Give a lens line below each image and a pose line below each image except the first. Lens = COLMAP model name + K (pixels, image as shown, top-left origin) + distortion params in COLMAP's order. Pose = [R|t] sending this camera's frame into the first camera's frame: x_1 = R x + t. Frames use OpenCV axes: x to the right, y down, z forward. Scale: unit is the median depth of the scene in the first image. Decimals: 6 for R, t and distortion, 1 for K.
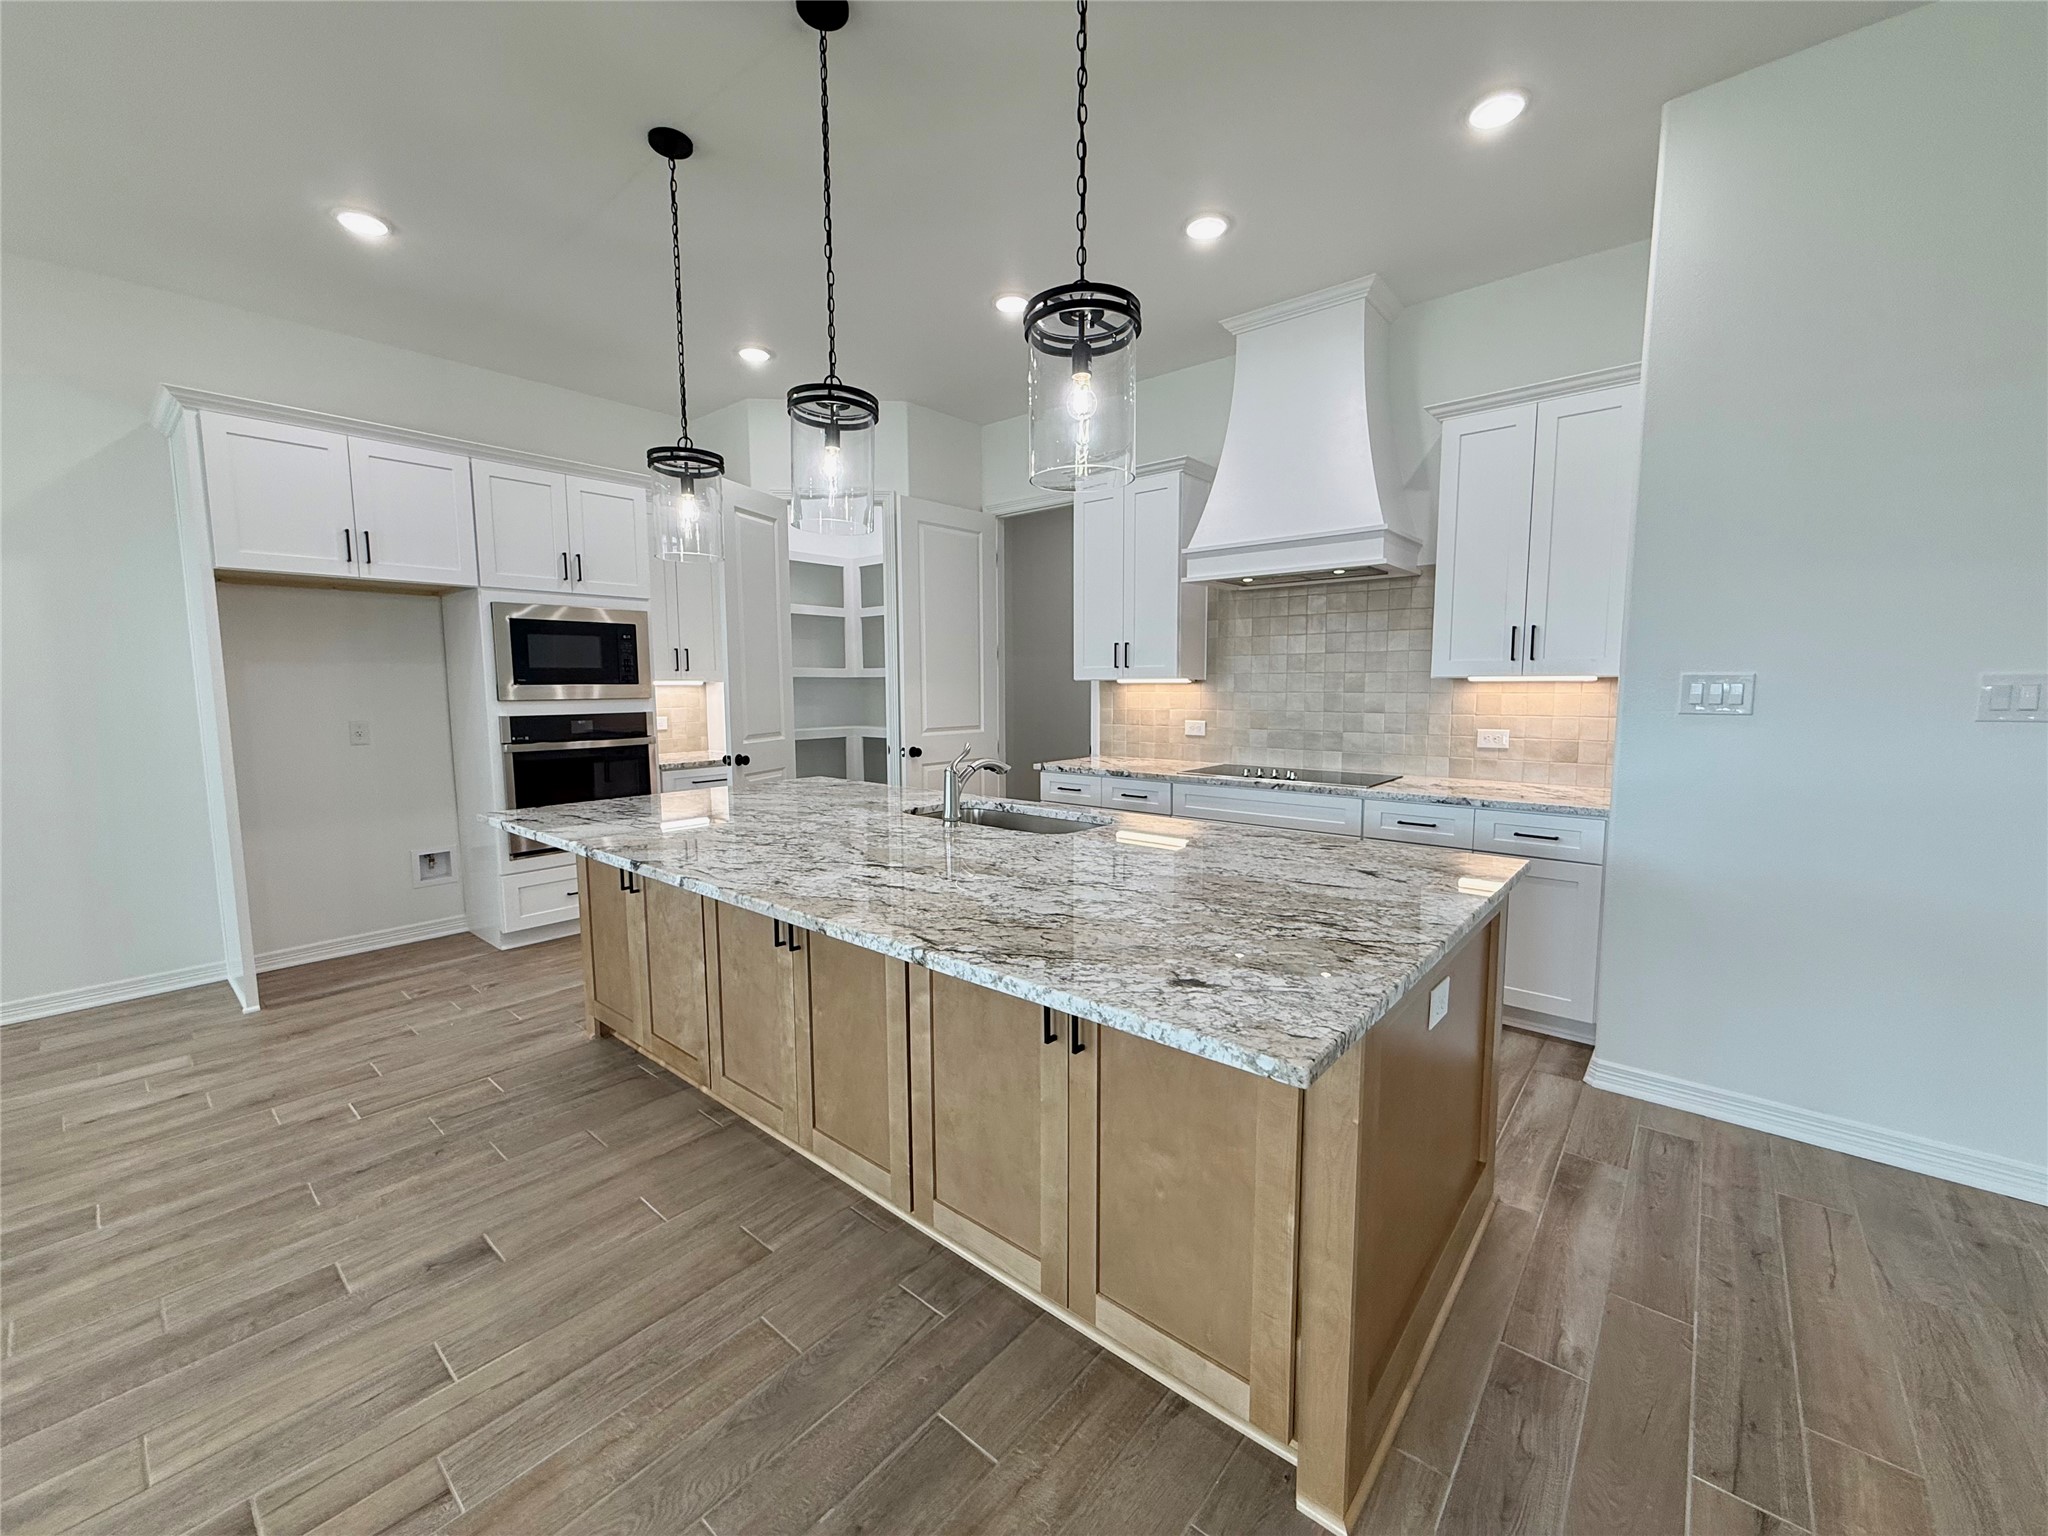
lens RADIAL K [[818.5, 0, 1021.2], [0, 818.5, 767.4], [0, 0, 1]] dist [-0.000108, 0.000148]
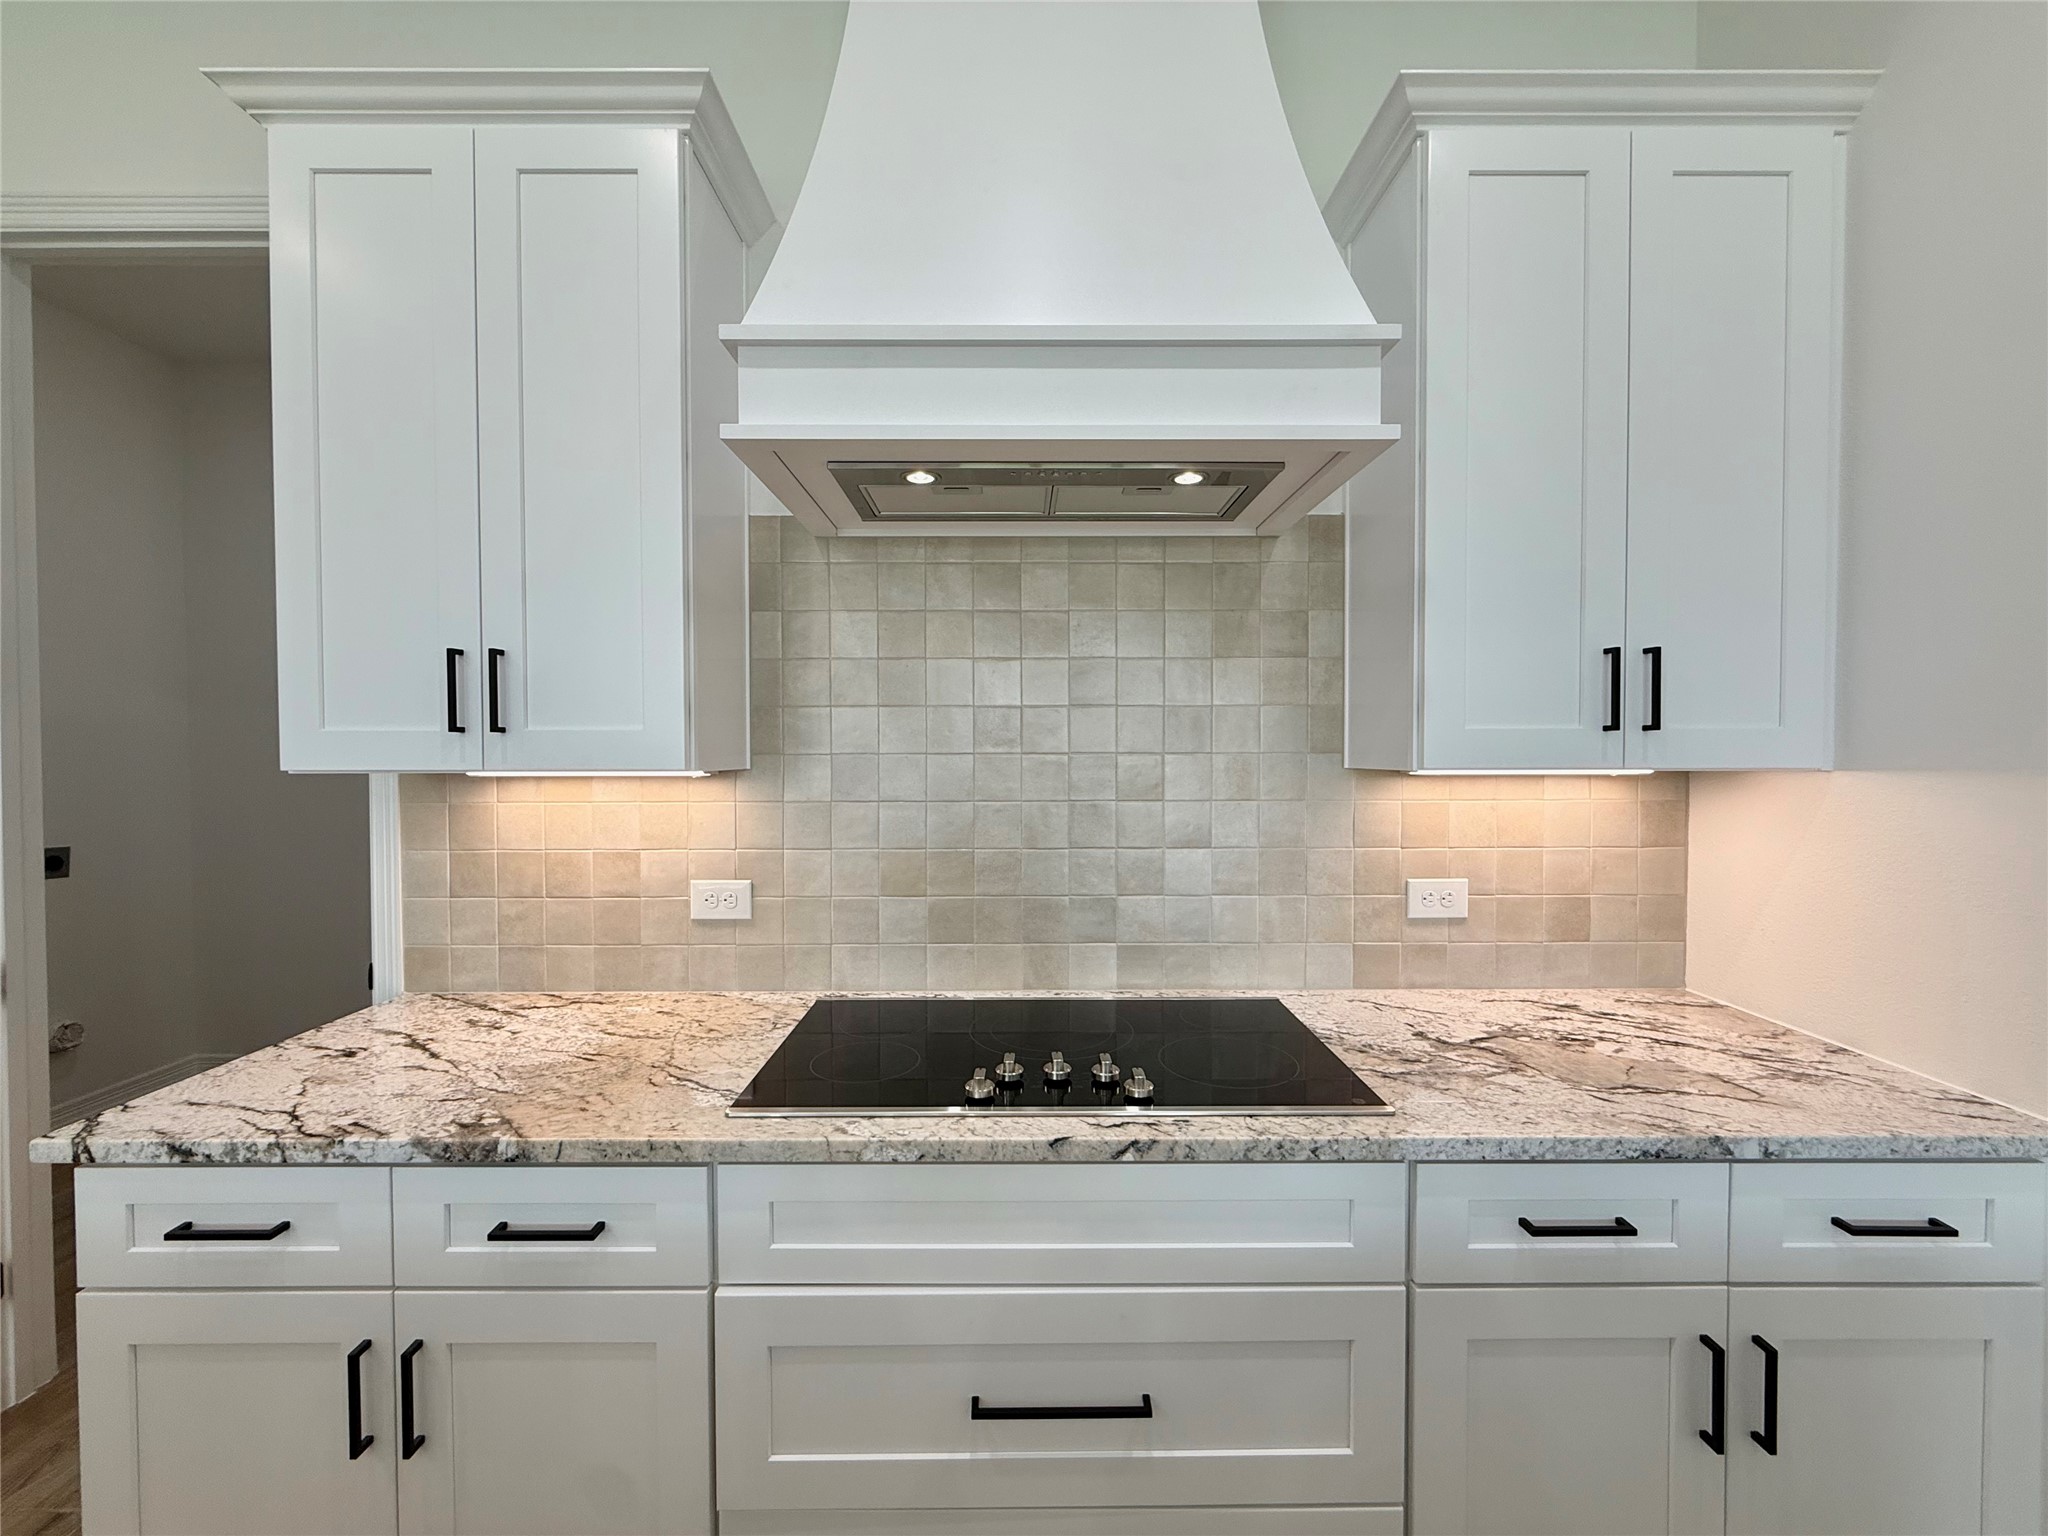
lens RADIAL K [[818.5, 0, 1023.1], [0, 818.5, 769.8], [0, 0, 1]] dist [-0.000108, 0.000148]
pose [[0.759325, -0.009658, 0.650640, 0.098241], [0.065187, 0.995989, -0.061293, -0.094967], [-0.647438, 0.088954, 0.756909, 0.799208]]
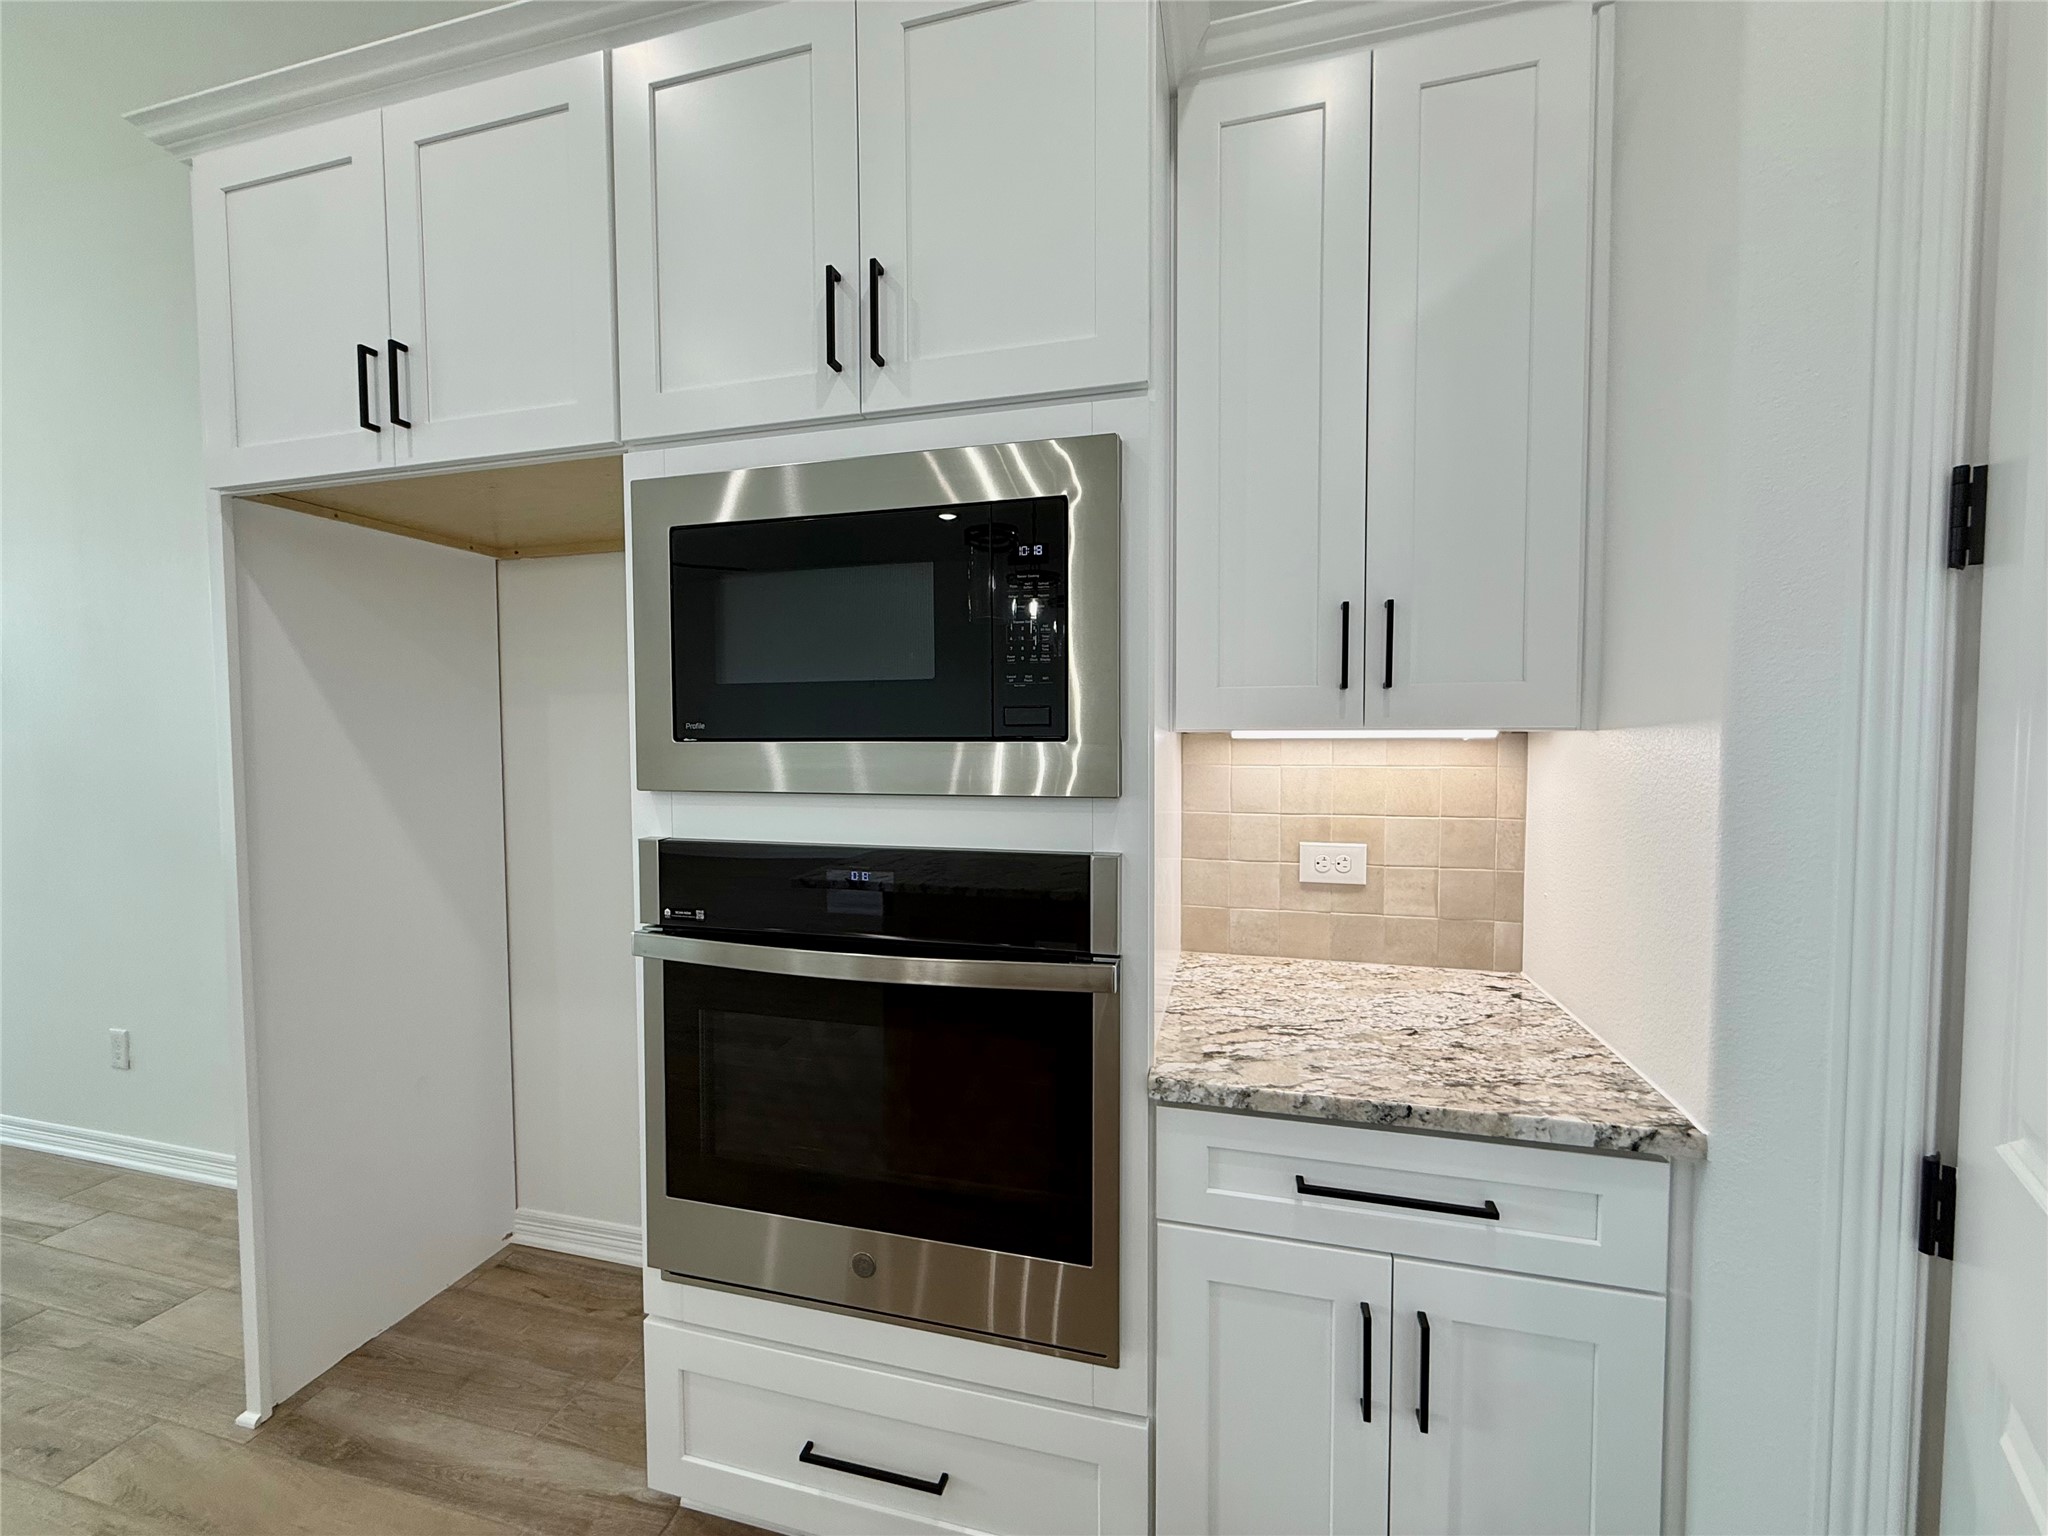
lens RADIAL K [[818.5, 0, 1014.8], [0, 818.5, 768.2], [0, 0, 1]] dist [-0.000108, 0.000148]
pose [[0.430585, 0.043314, -0.901510, -0.316113], [-0.091188, 0.995824, 0.004291, -0.115750], [0.897932, 0.080359, 0.432737, 1.094599]]
